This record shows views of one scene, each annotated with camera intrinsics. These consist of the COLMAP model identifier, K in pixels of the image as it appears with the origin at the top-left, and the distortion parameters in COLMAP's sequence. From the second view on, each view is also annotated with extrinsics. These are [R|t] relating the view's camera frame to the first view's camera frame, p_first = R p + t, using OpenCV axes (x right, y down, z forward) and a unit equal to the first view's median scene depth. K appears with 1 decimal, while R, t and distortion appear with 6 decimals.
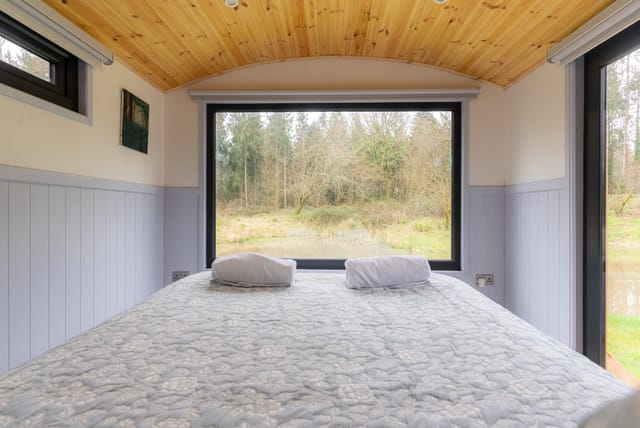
lens RADIAL K [[302.2, 0, 320.0], [0, 302.2, 214.0], [0, 0, 1]] dist [-0.002162, -0.000085]
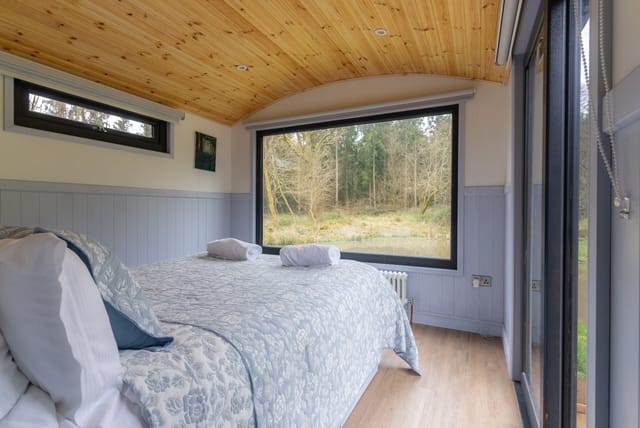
lens RADIAL K [[311.9, 0, 320.0], [0, 311.9, 214.0], [0, 0, 1]] dist [0.000185, -0.000053]
pose [[0.905896, 0.007358, -0.423436, 0.494782], [-0.006045, 0.999972, 0.004443, -0.002932], [0.423457, -0.001465, 0.905915, -0.147359]]
